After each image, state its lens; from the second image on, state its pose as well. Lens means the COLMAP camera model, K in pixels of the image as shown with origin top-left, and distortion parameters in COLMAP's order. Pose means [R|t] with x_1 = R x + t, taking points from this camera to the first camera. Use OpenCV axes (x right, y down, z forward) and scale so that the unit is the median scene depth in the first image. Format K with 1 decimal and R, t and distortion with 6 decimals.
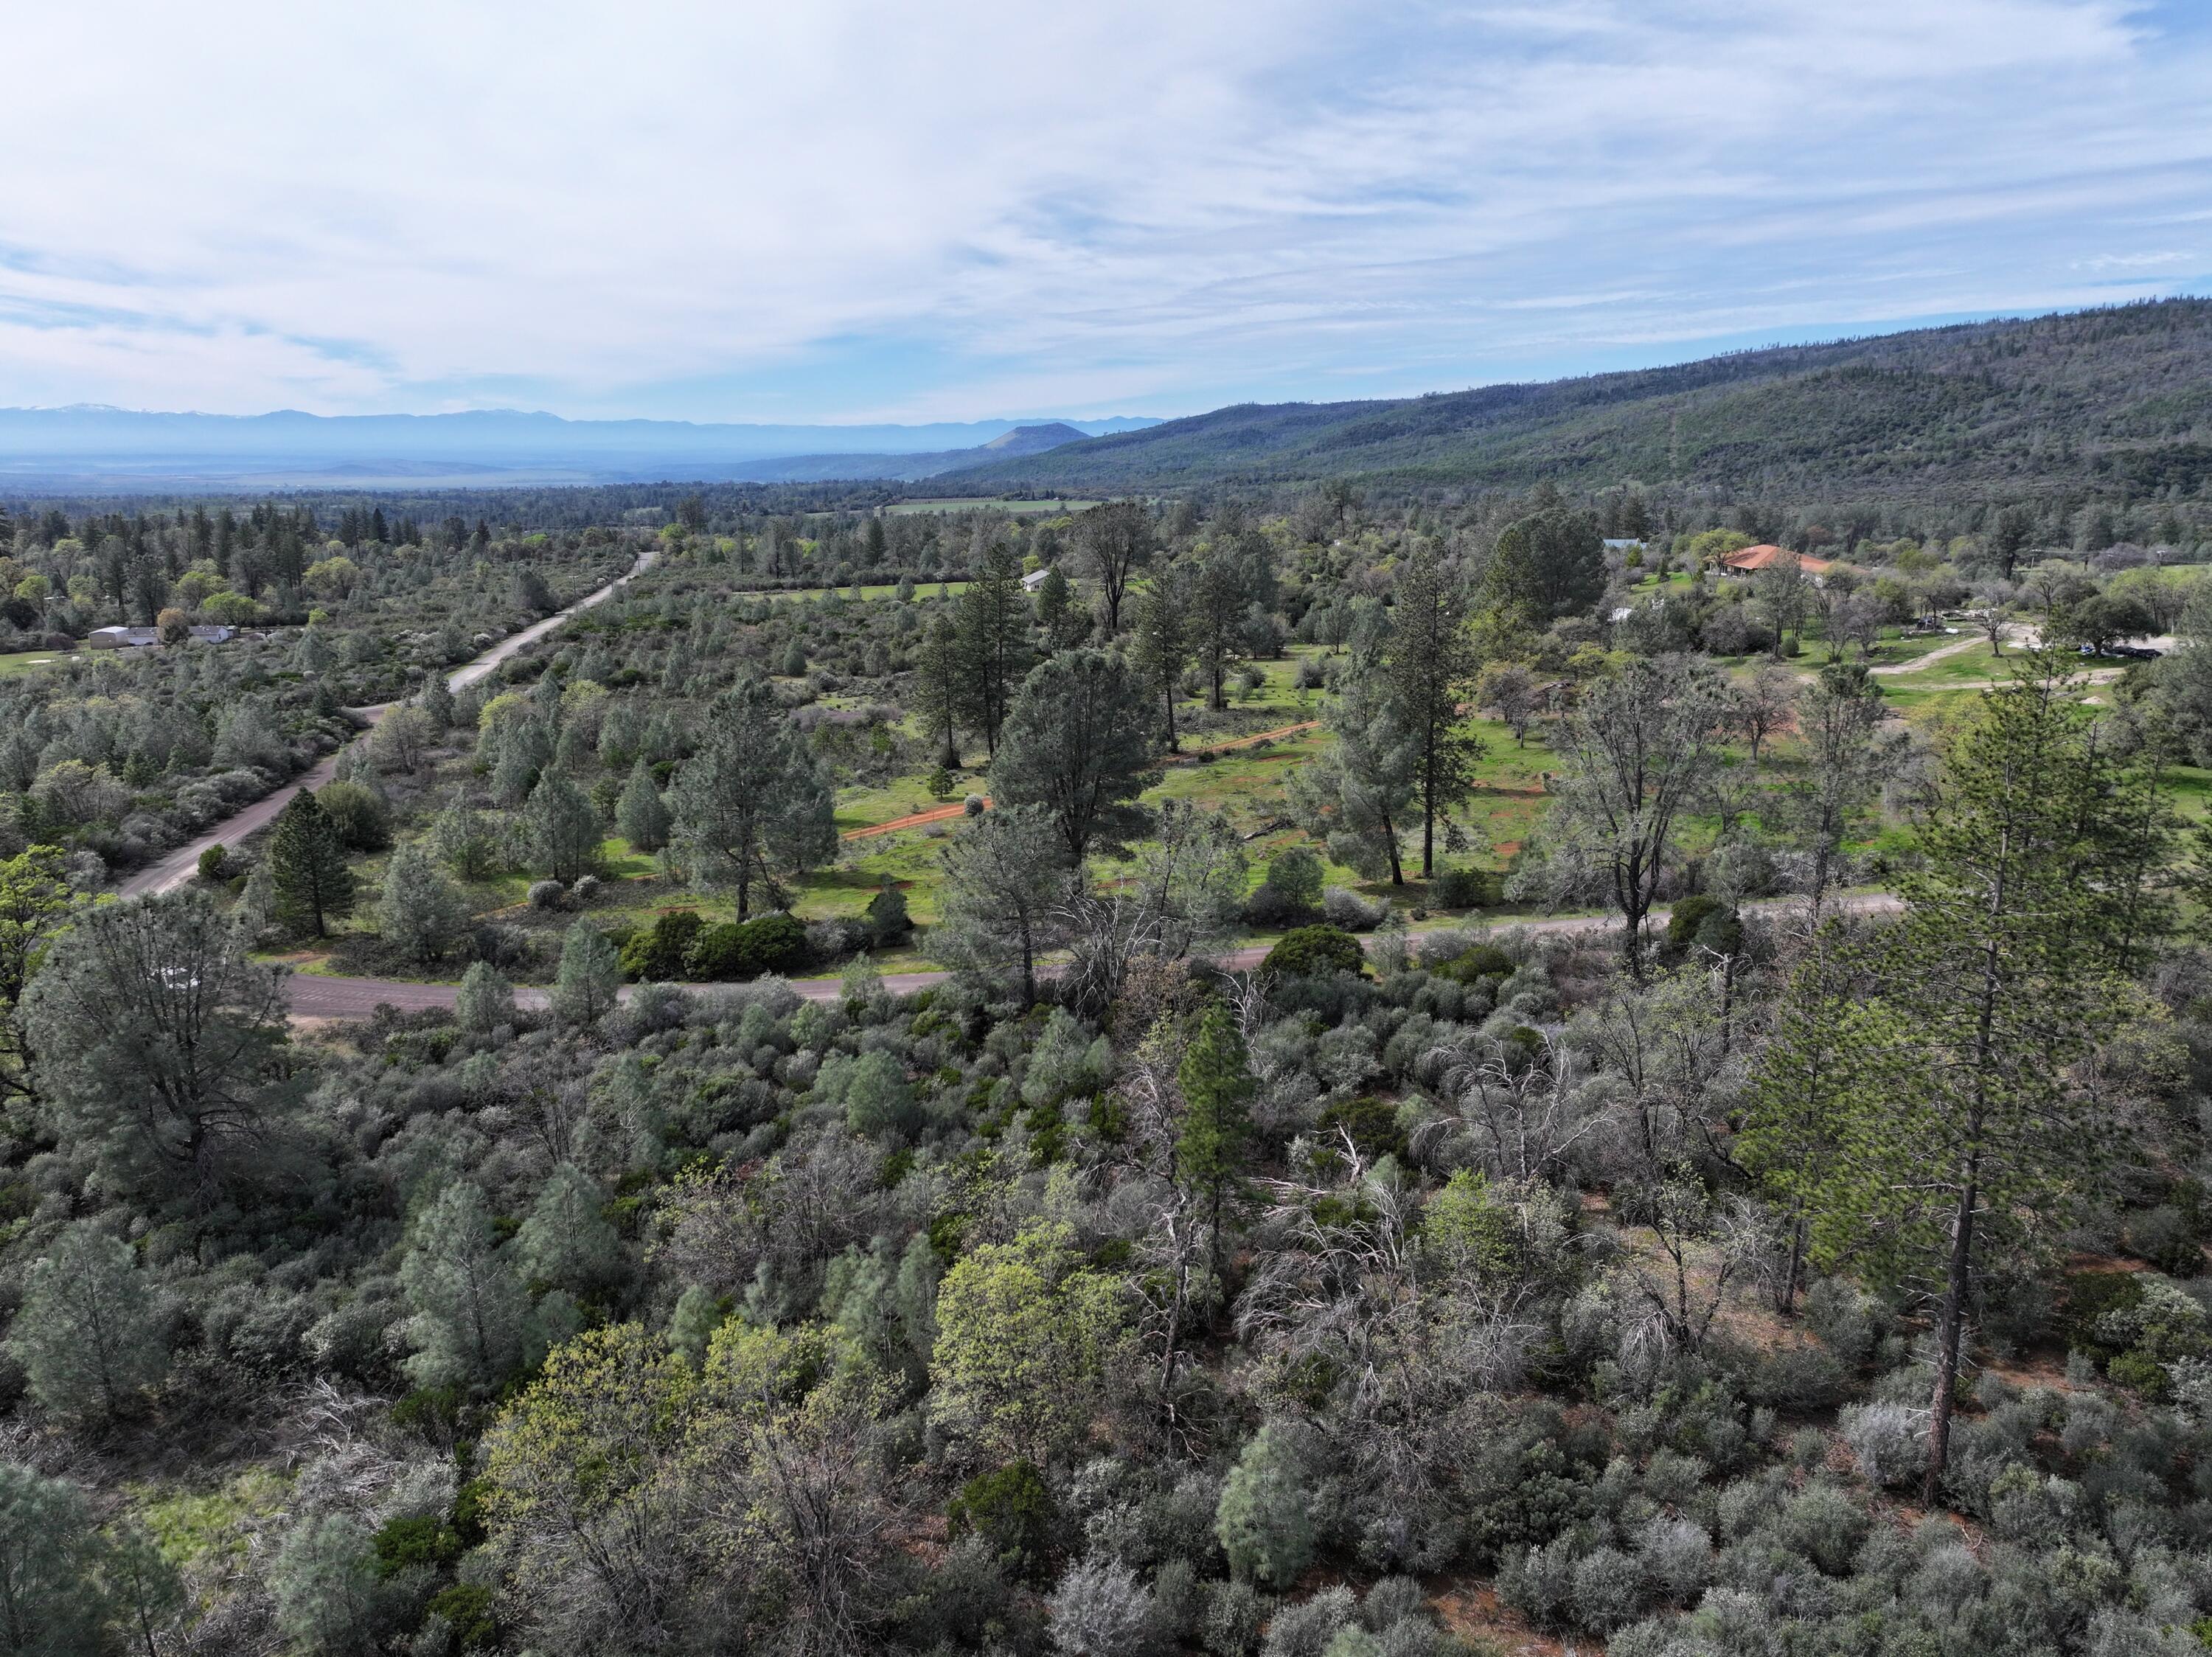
lens RADIAL K [[1550.2, 0, 1114.6], [0, 1550.2, 827.9], [0, 0, 1]] dist [0.002544, 0.015885]
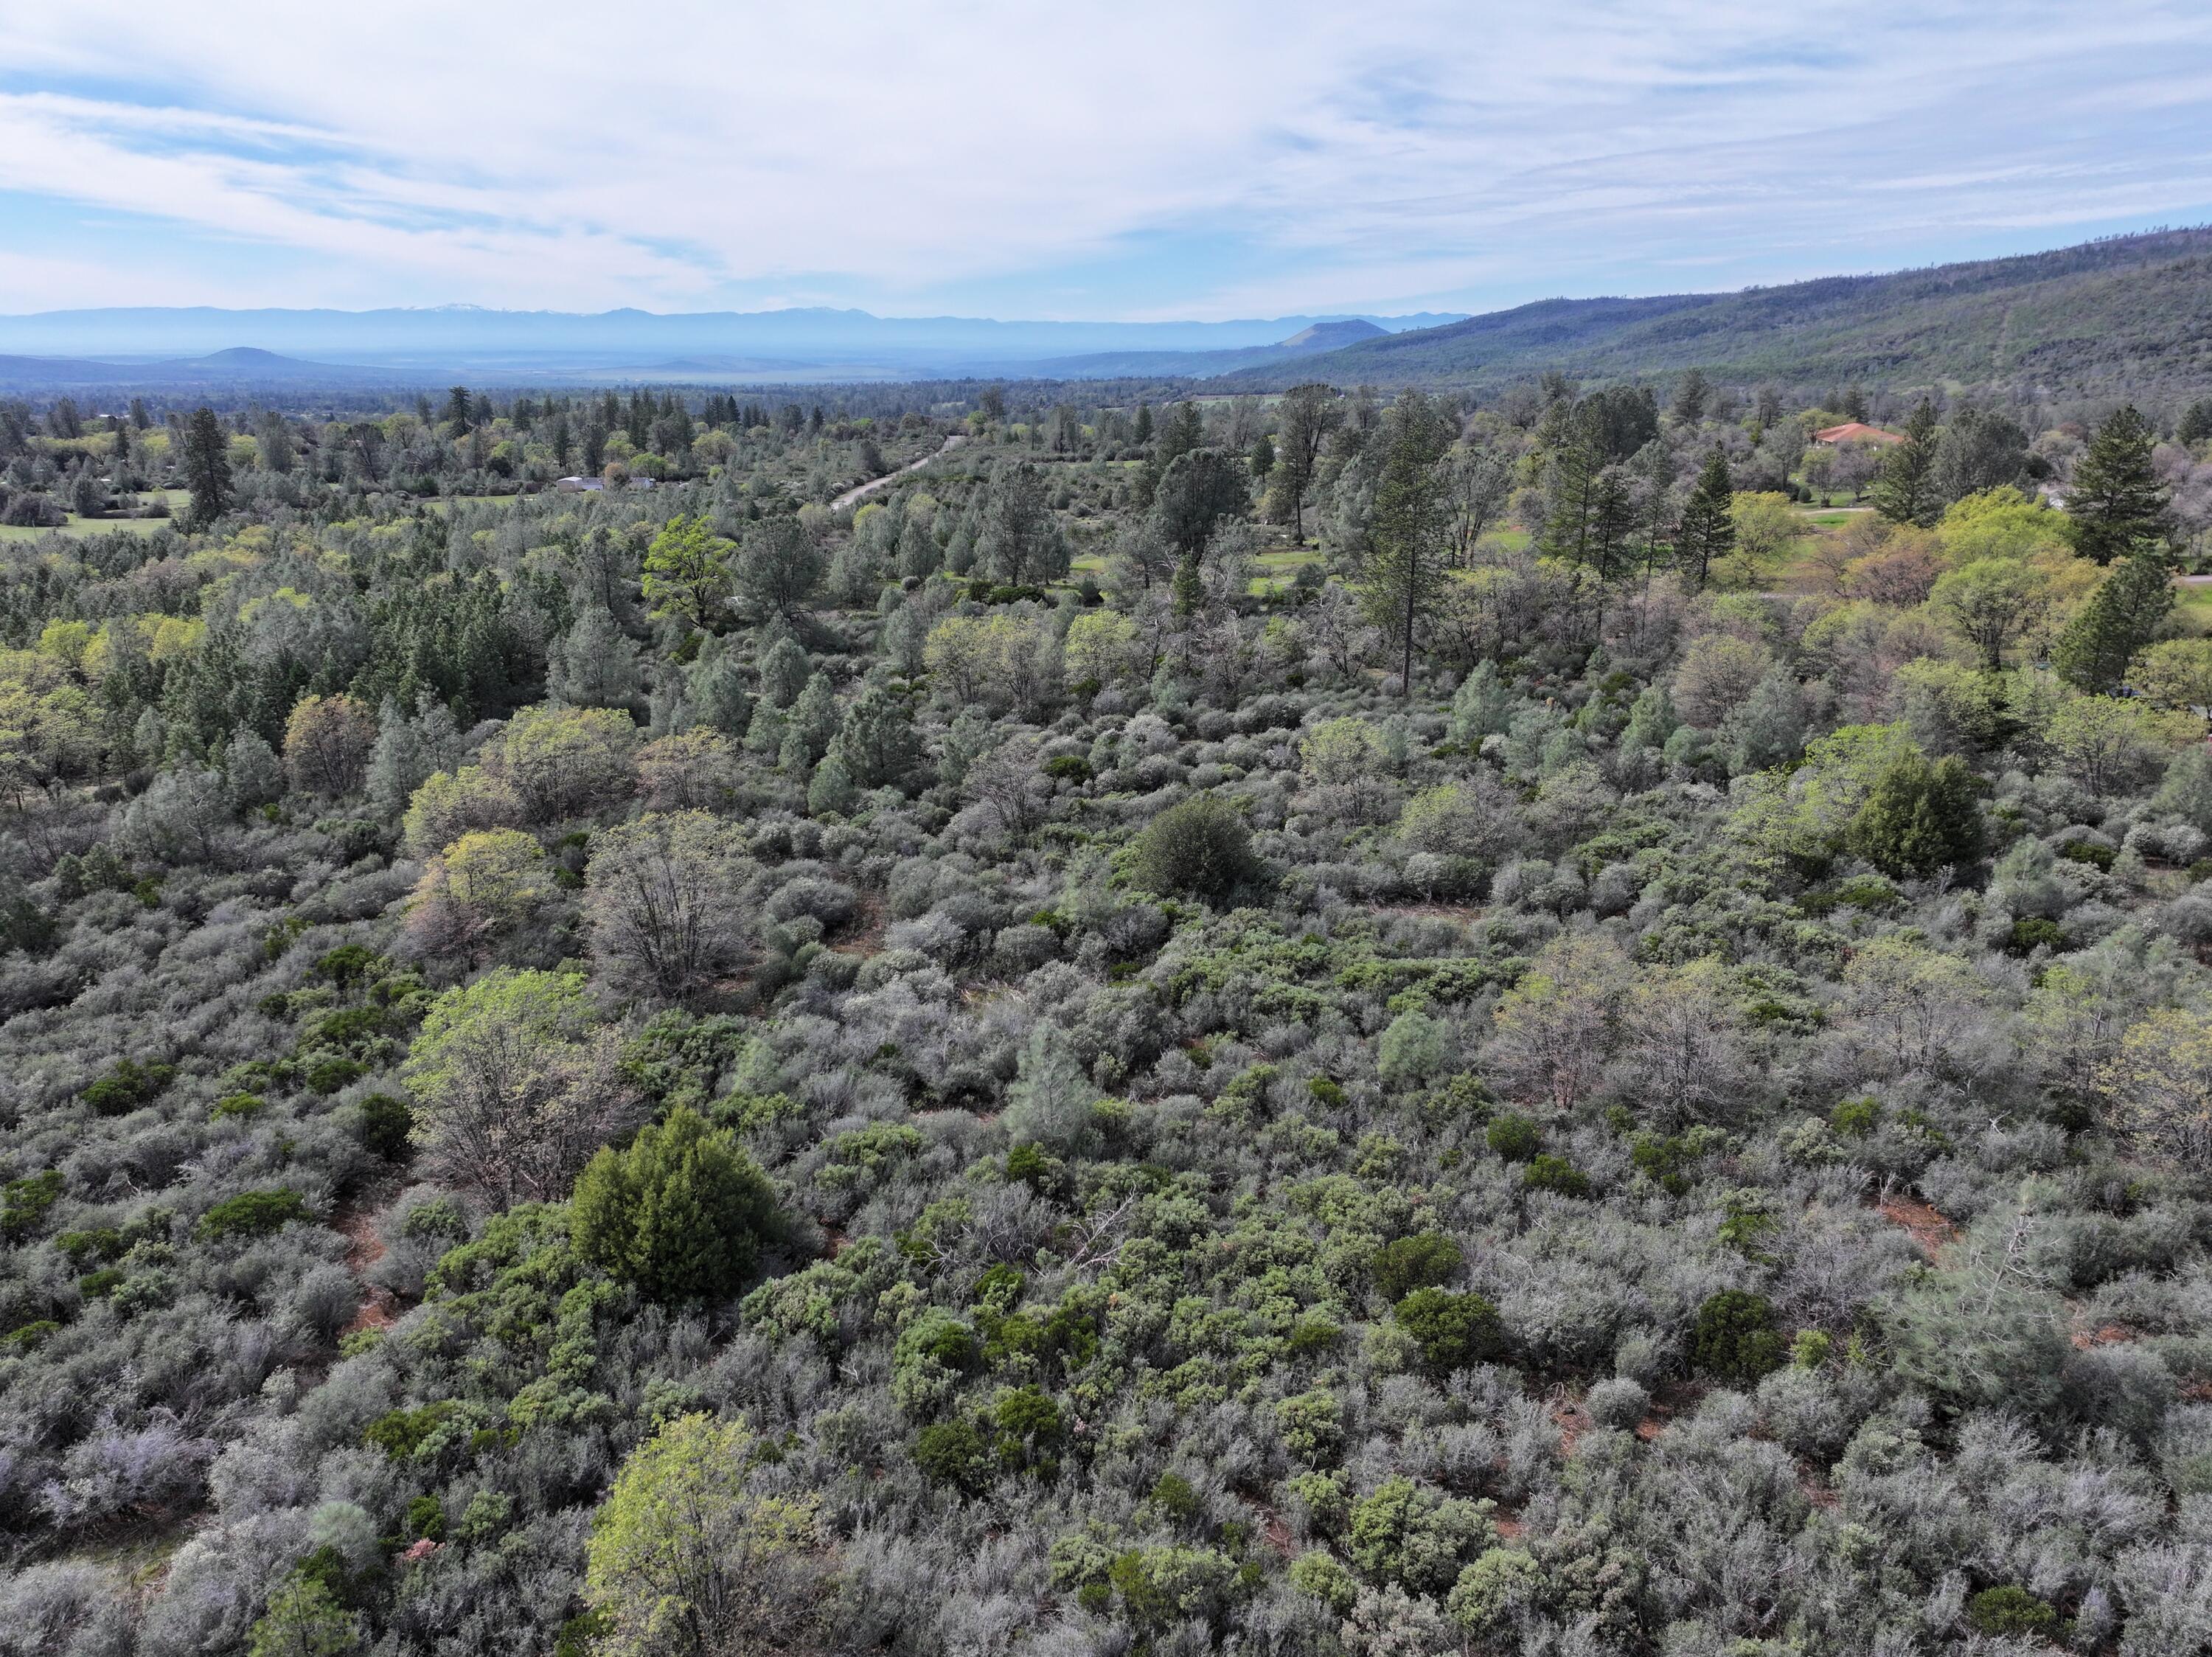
lens RADIAL K [[1550.2, 0, 1114.6], [0, 1550.2, 827.9], [0, 0, 1]] dist [0.002544, 0.015885]
pose [[0.982918, 0.056396, -0.175192, 0.147142], [-0.045580, 0.996833, 0.065163, 0.141230], [0.178312, -0.056064, 0.982376, -0.546676]]
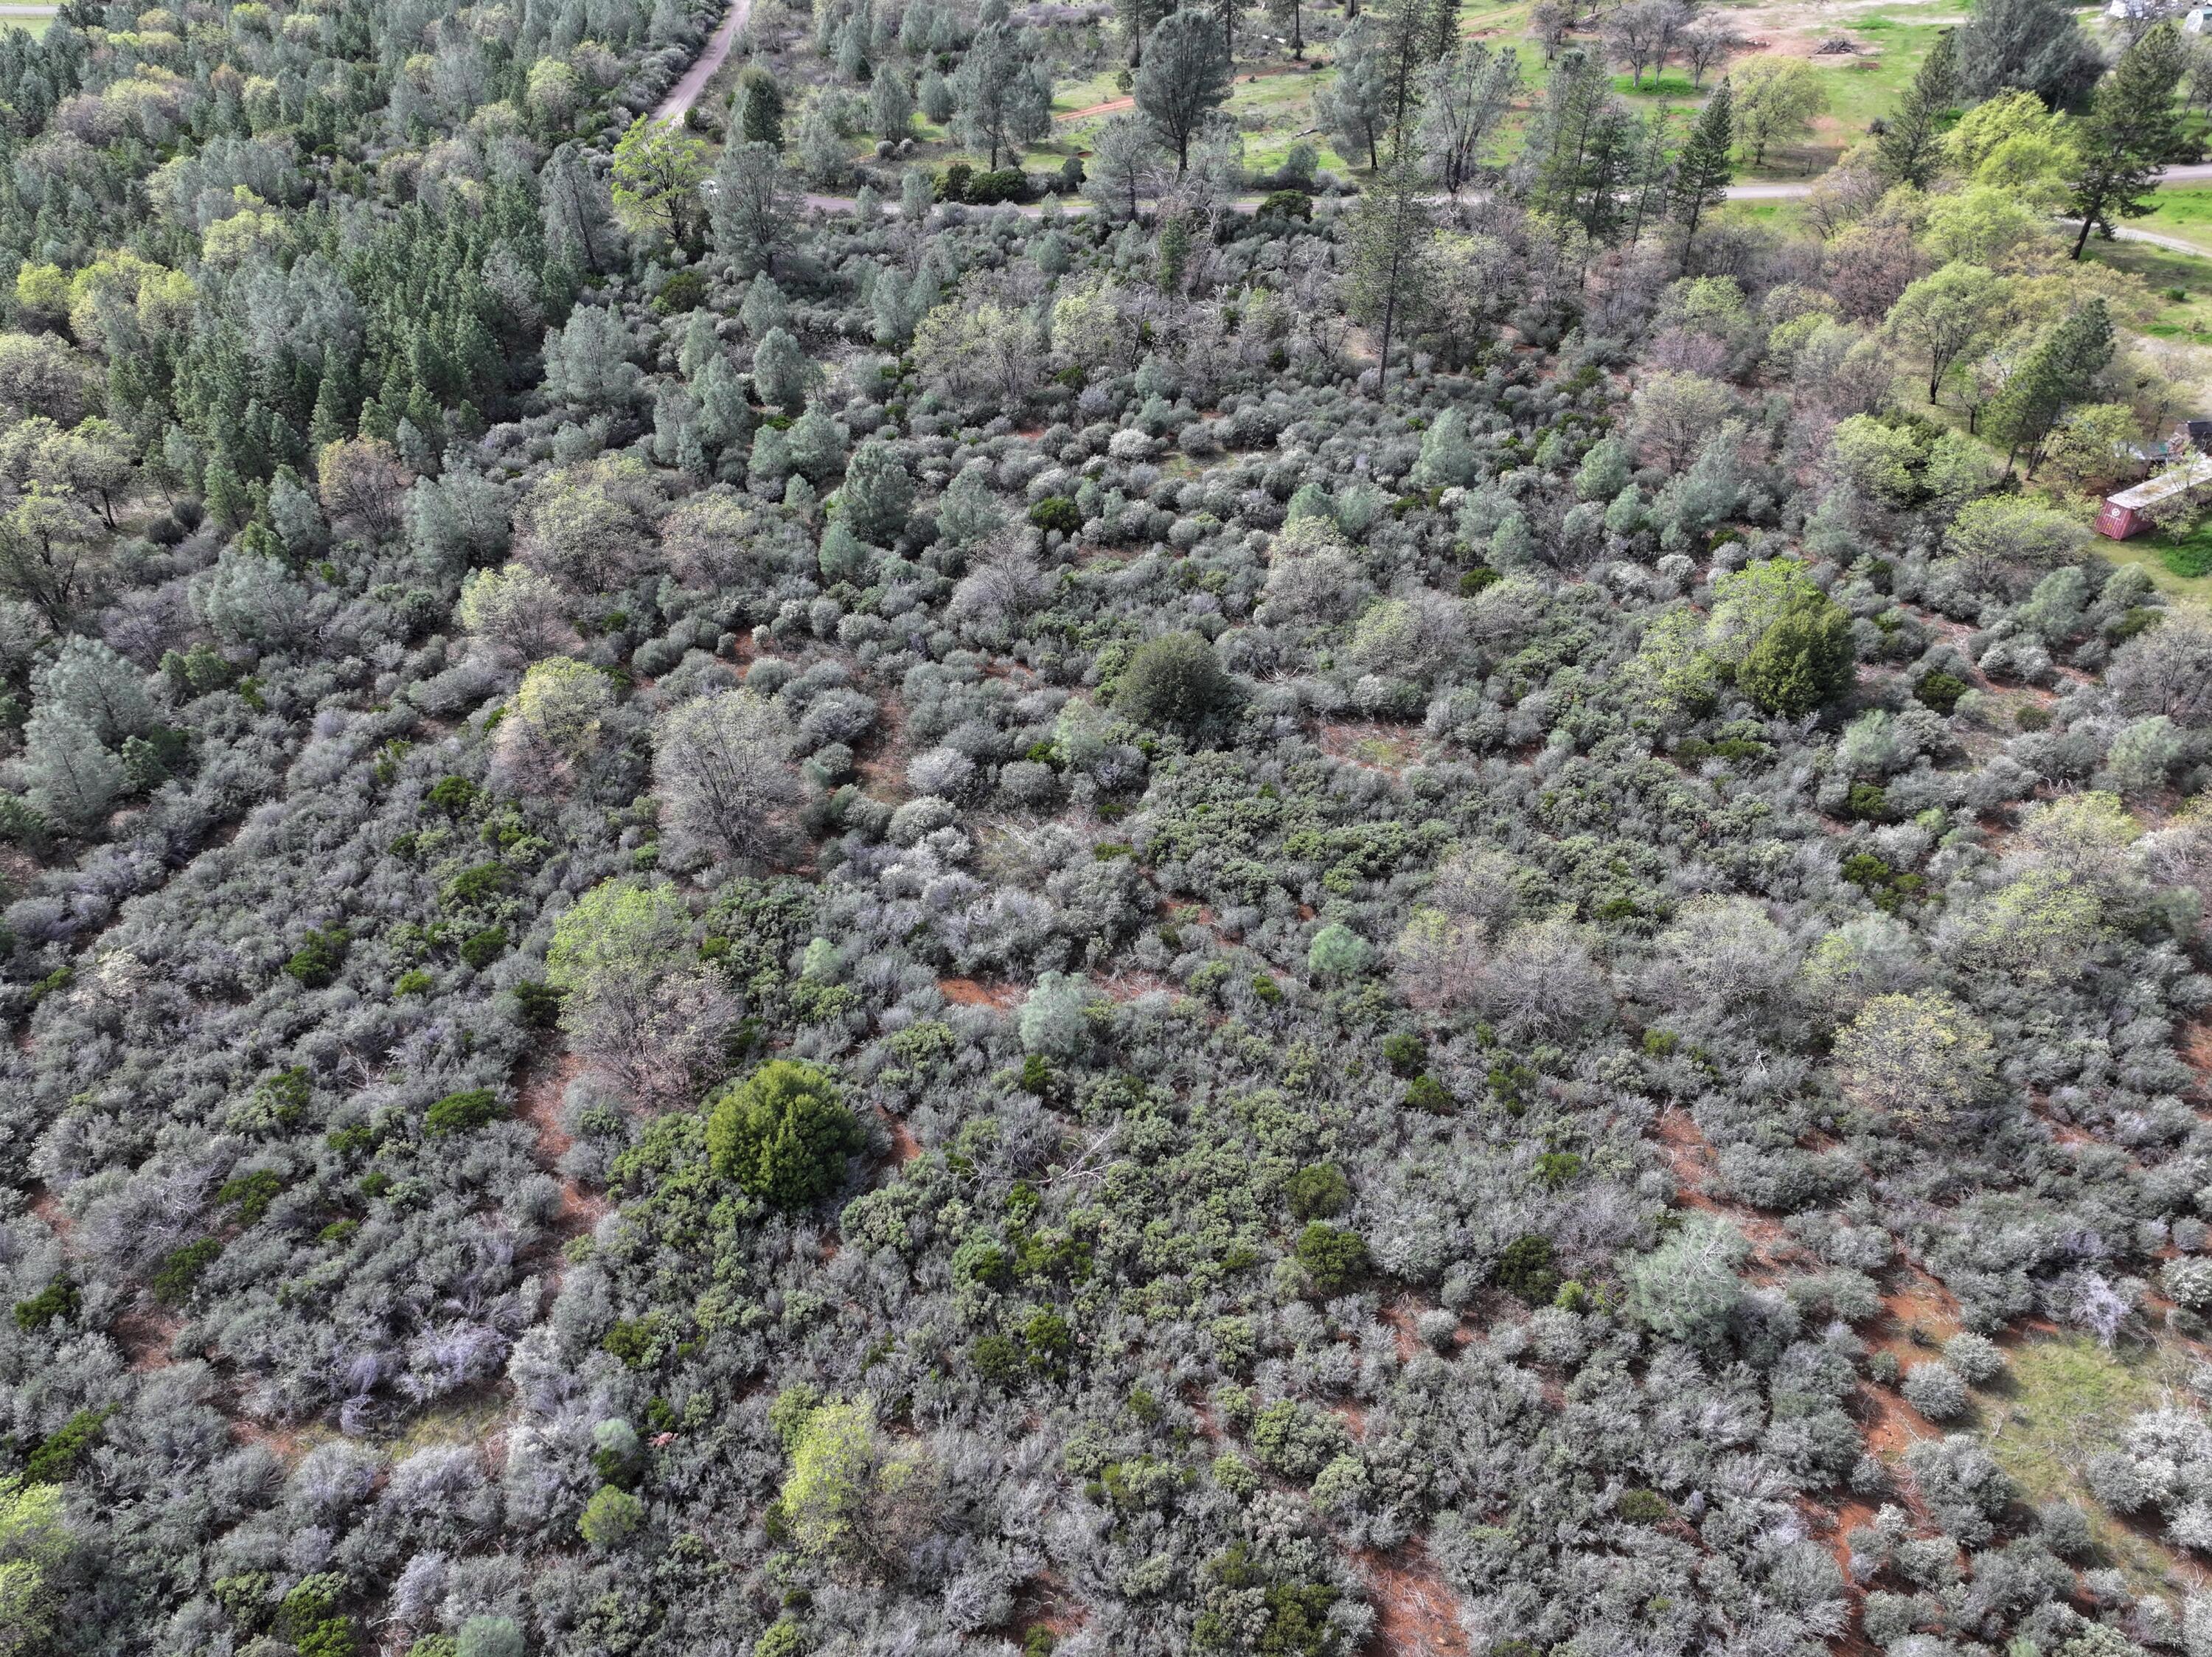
lens RADIAL K [[1543.5, 0, 1116.4], [0, 1543.5, 827.6], [0, 0, 1]] dist [0.011604, -0.000918]
pose [[0.984764, 0.110319, -0.134425, 0.148401], [-0.041238, 0.899110, 0.435776, -0.028653], [0.168937, -0.423593, 0.889960, -0.588974]]
